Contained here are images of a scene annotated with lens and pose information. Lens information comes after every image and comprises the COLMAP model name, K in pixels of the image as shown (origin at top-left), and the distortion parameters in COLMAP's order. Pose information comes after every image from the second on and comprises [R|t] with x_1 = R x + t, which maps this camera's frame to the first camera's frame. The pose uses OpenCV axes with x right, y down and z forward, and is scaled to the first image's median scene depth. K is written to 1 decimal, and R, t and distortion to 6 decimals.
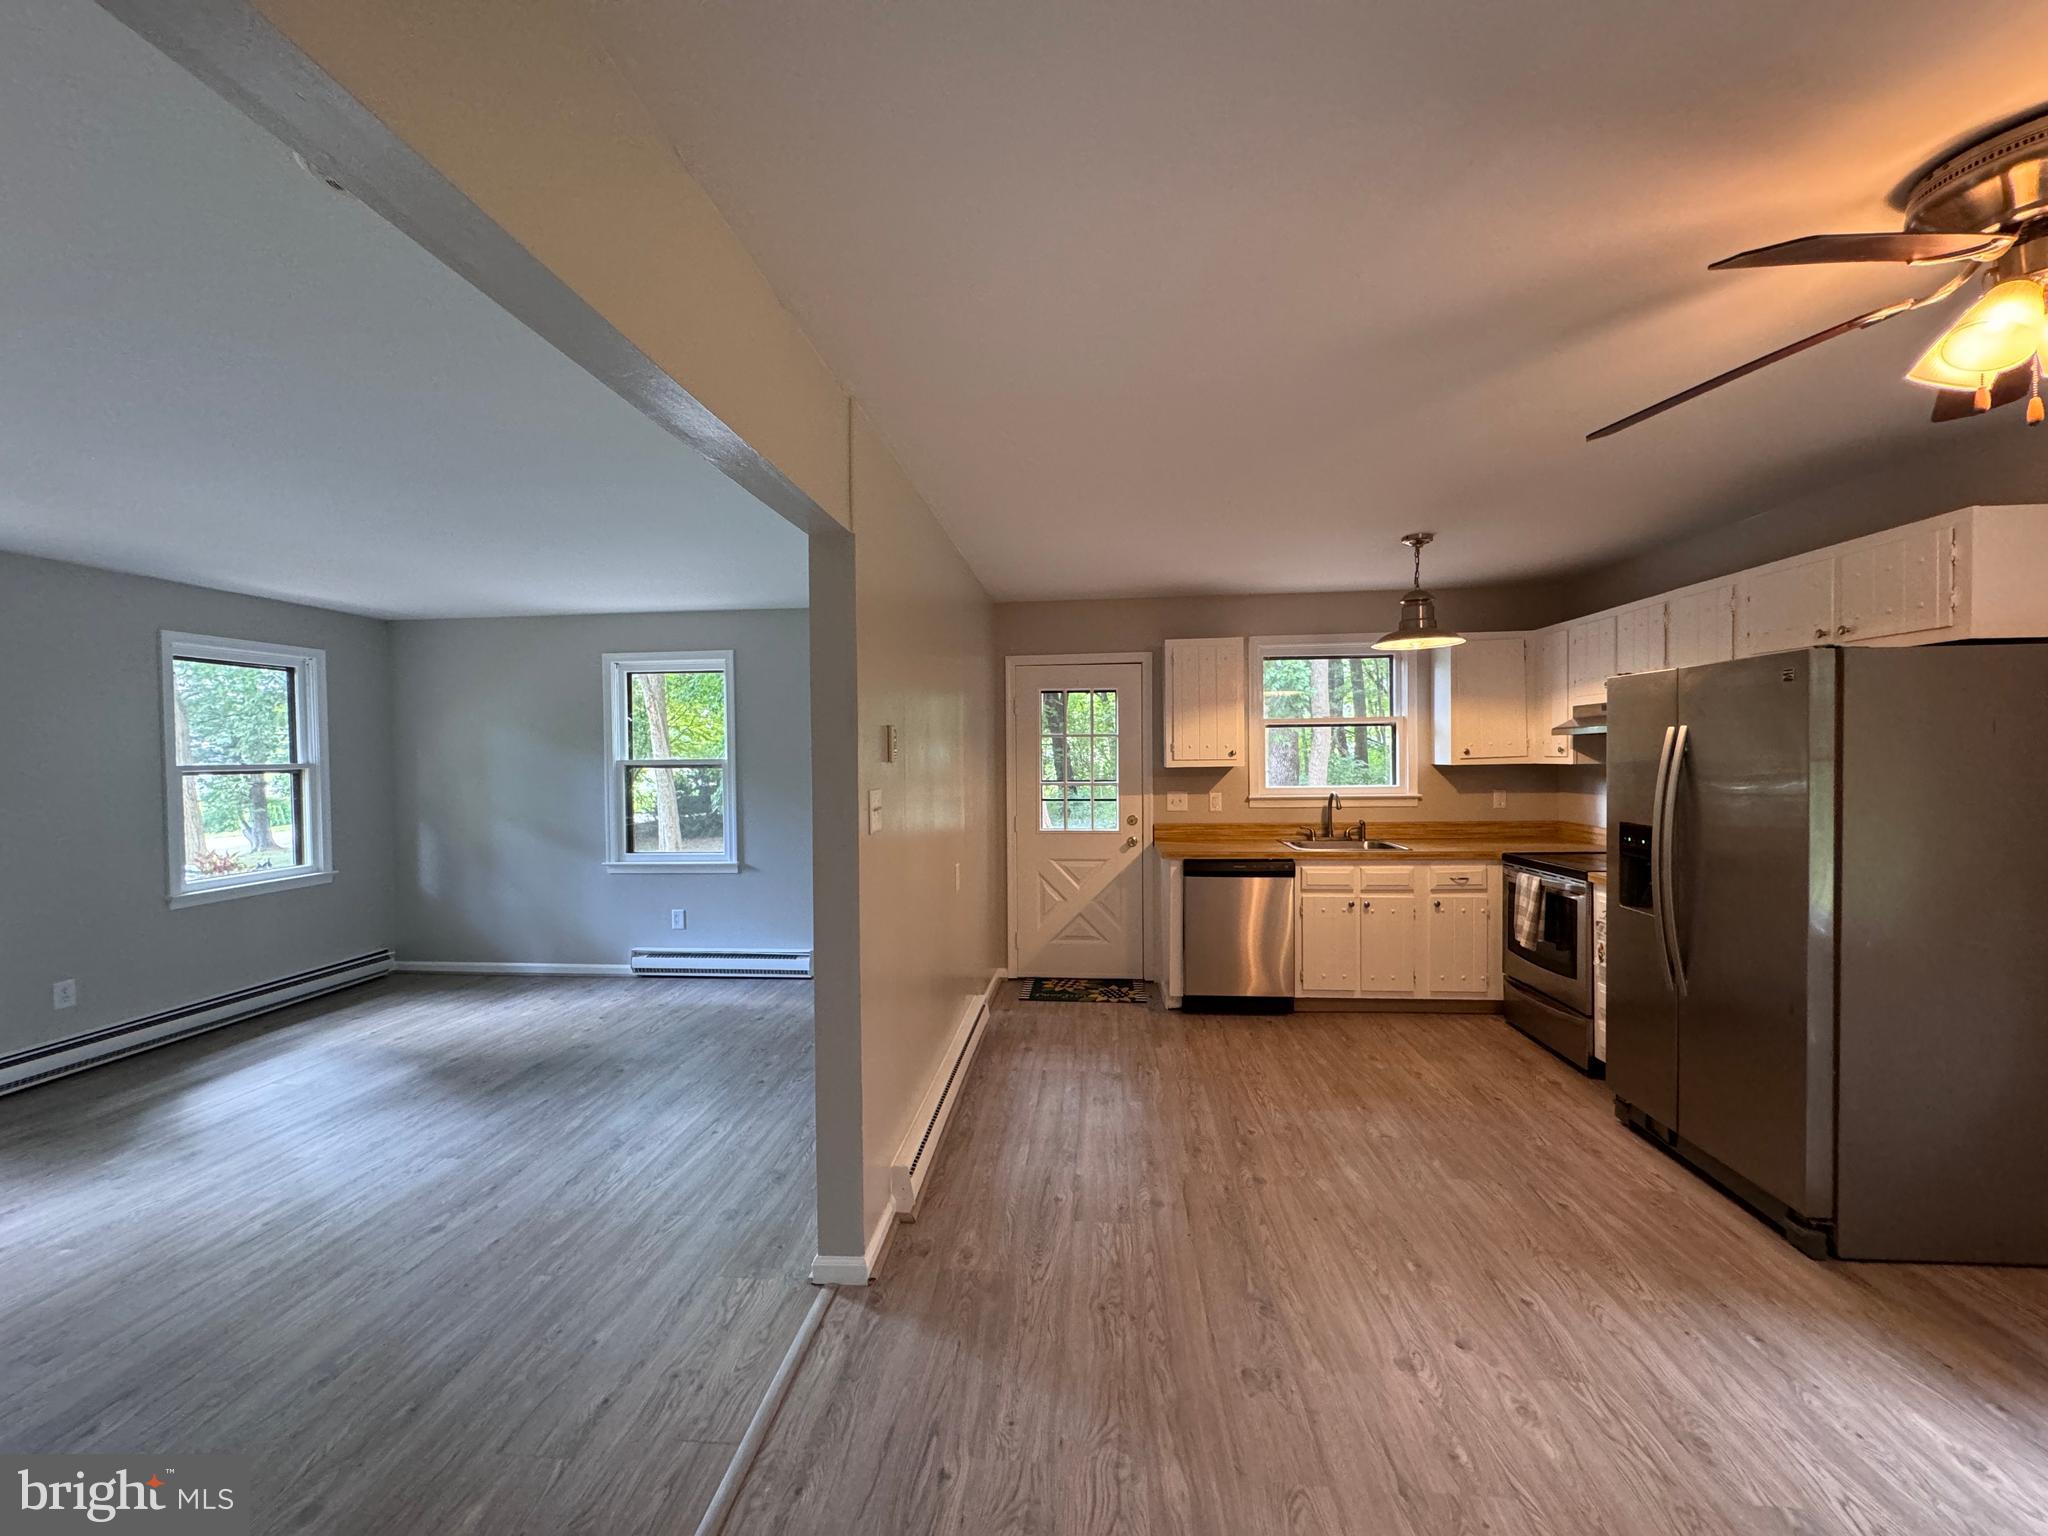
lens RADIAL K [[817.7, 0, 1024.0], [0, 817.7, 768.0], [0, 0, 1]] dist [-0.001767, 0.000355]
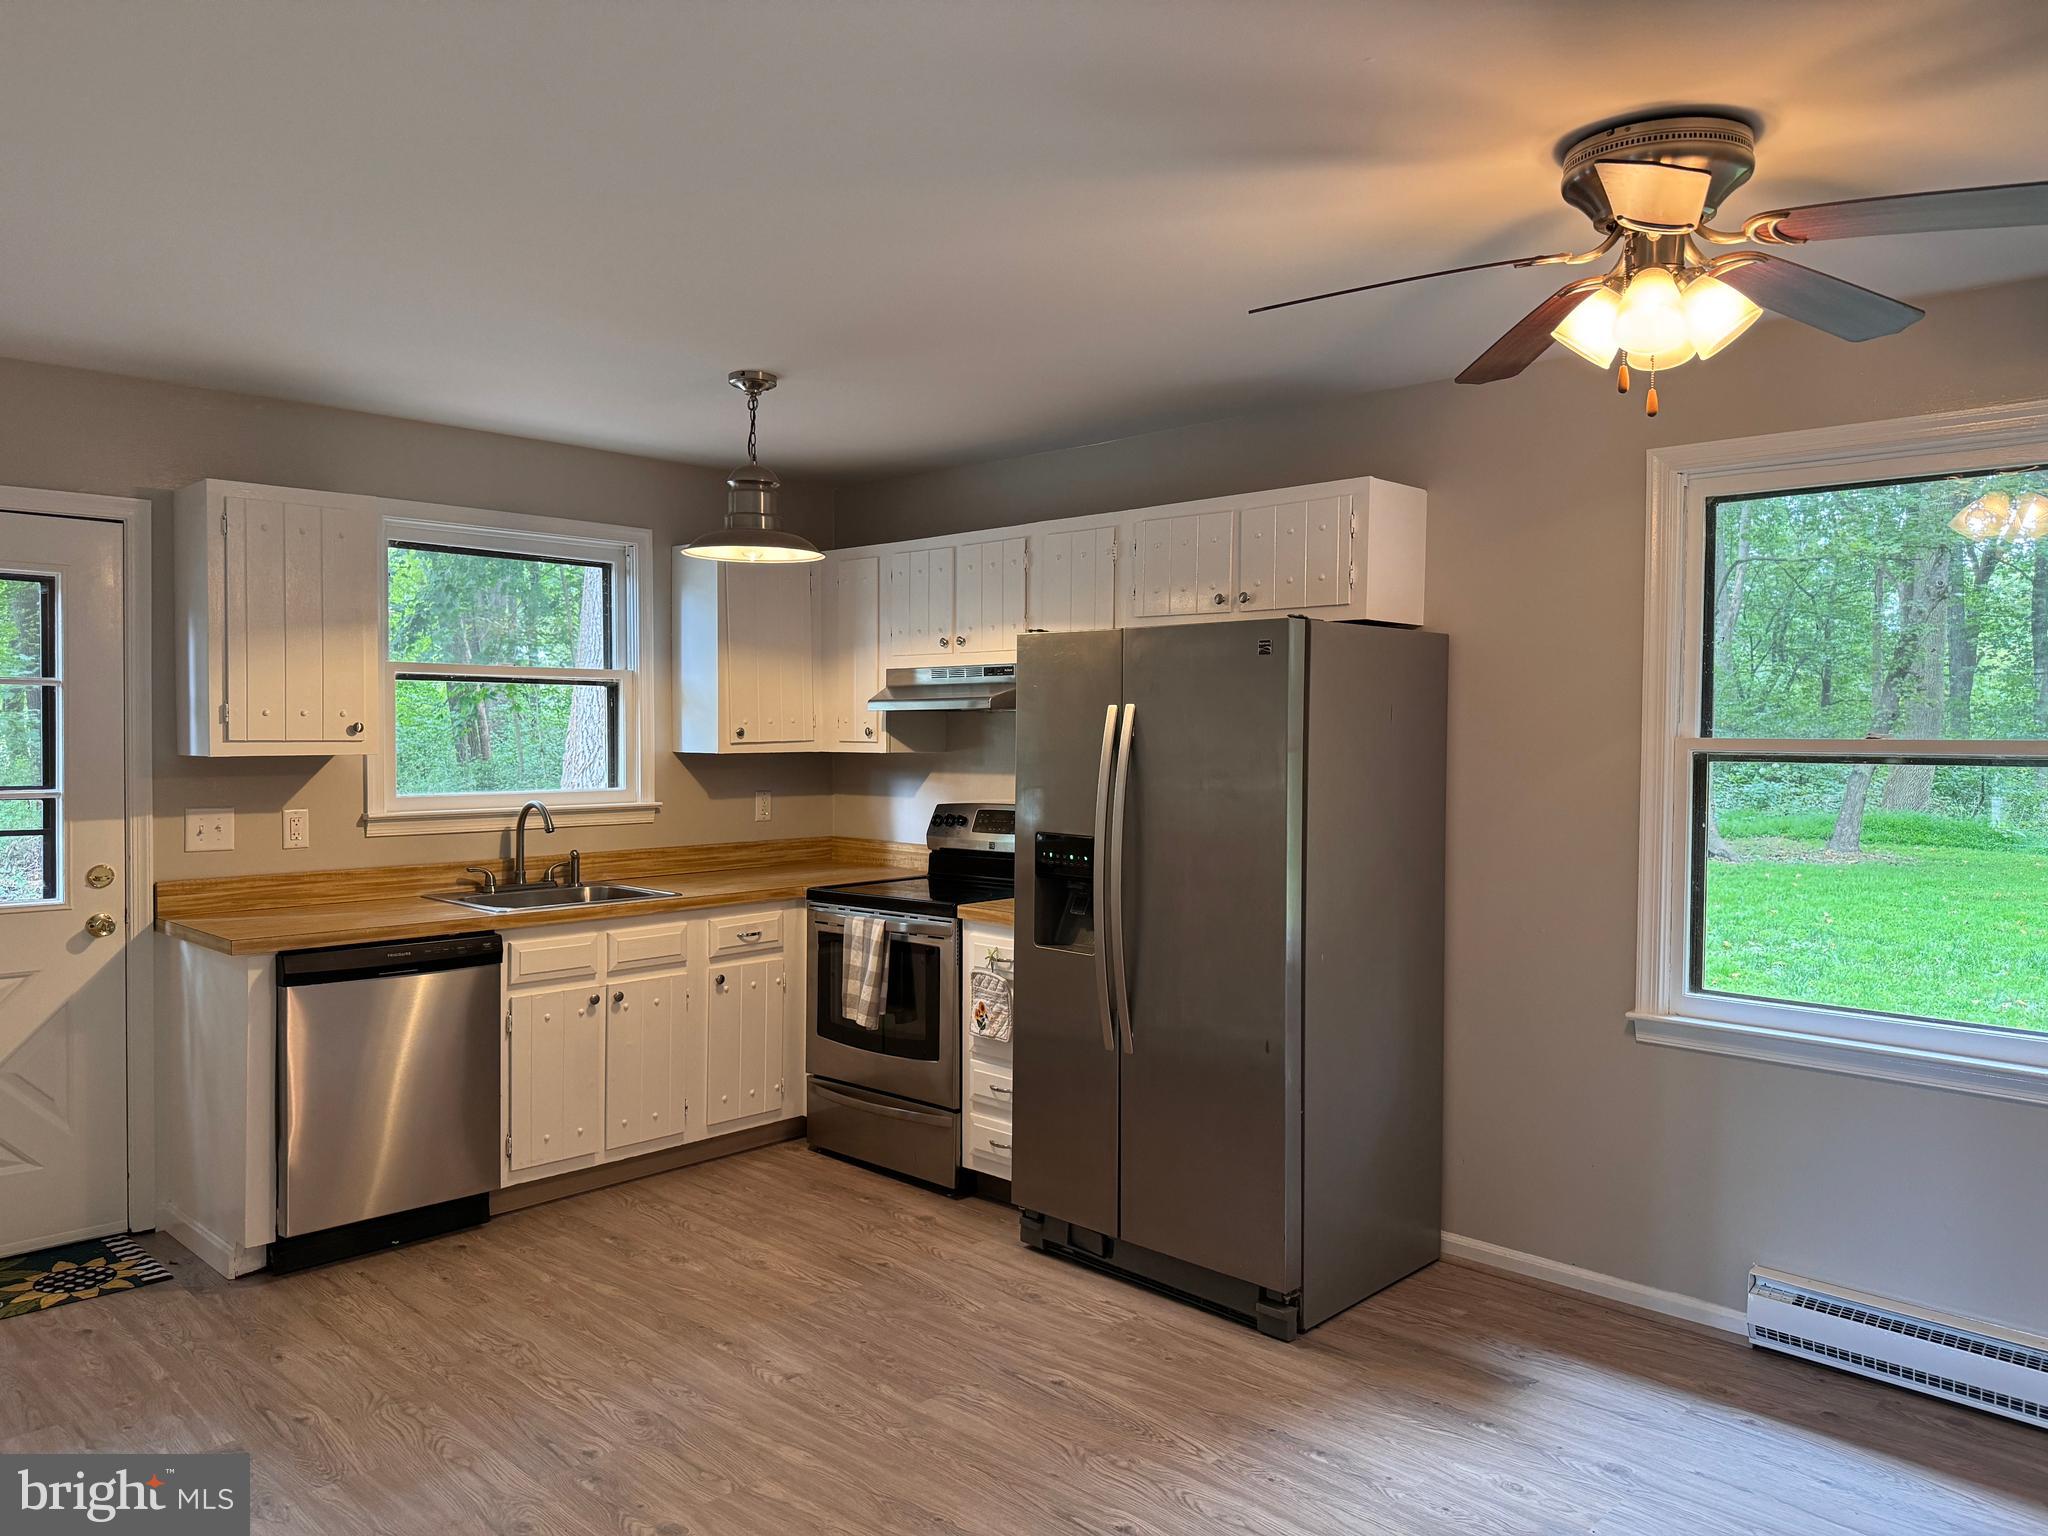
lens RADIAL K [[1436.5, 0, 1017.5], [0, 1436.5, 758.1], [0, 0, 1]] dist [0.079261, -0.104027]
pose [[0.630413, 0.000792, 0.776260, -0.201154], [0.000273, 0.999999, -0.001242, 0.001383], [-0.776260, 0.000995, 0.630412, 0.148050]]
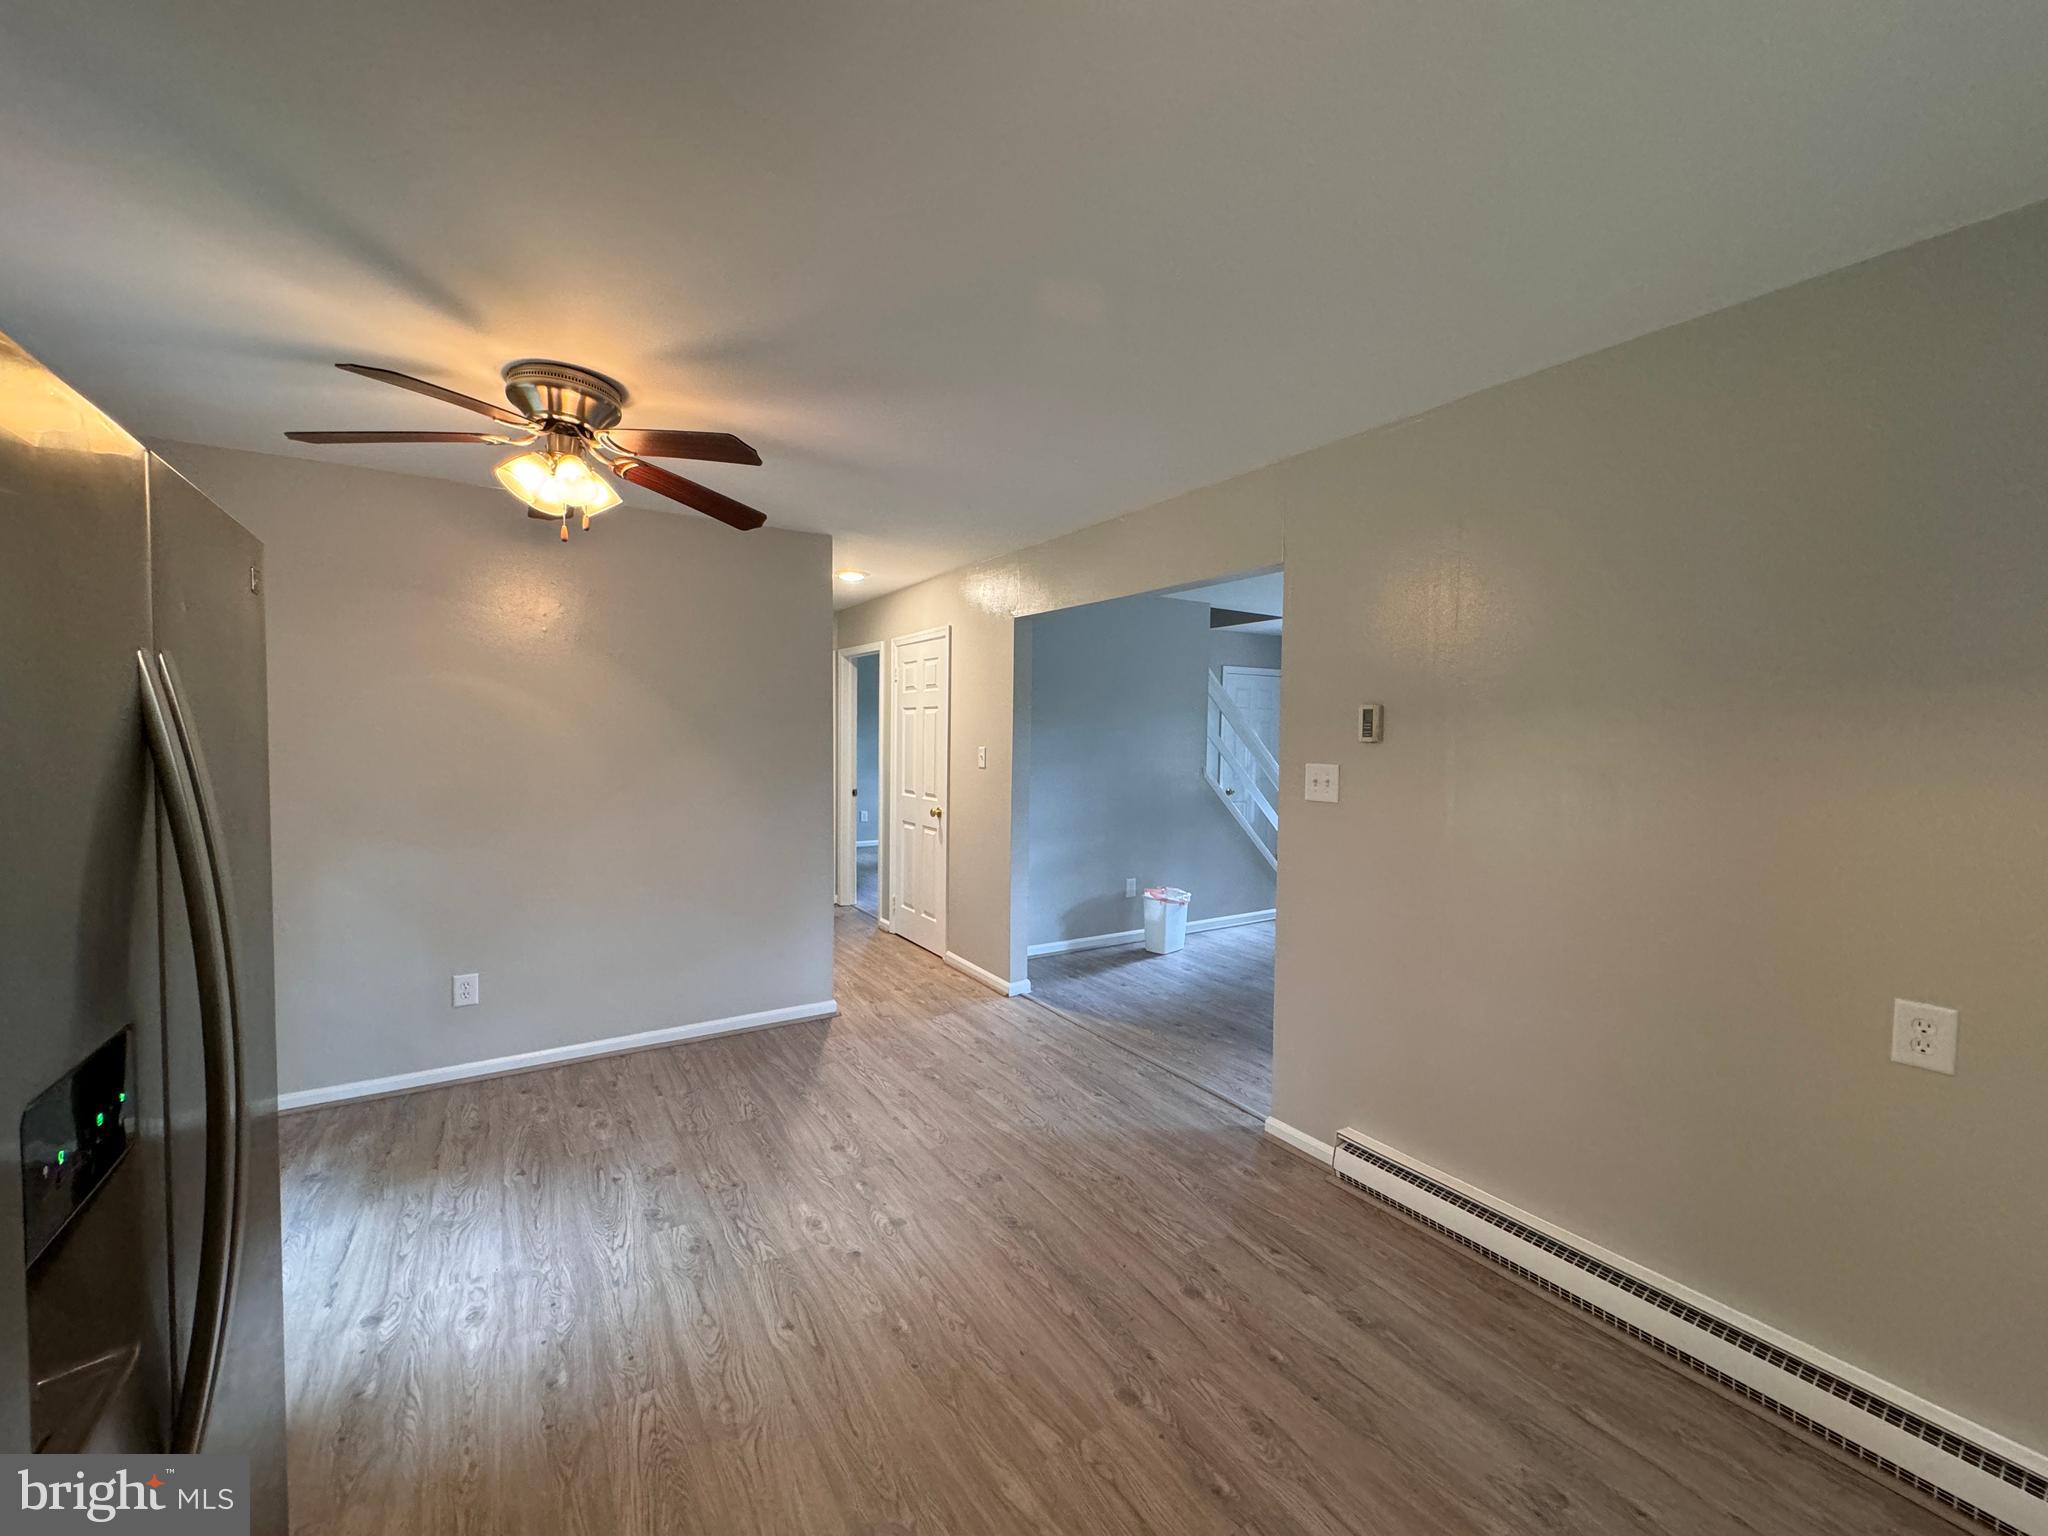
lens RADIAL K [[817.7, 0, 1024.0], [0, 817.7, 768.0], [0, 0, 1]] dist [-0.001767, 0.000355]
pose [[-0.791623, 0.026855, -0.610419, 0.479221], [-0.016249, 0.997755, 0.064969, -0.020427], [0.610793, 0.061350, -0.789410, 0.933789]]
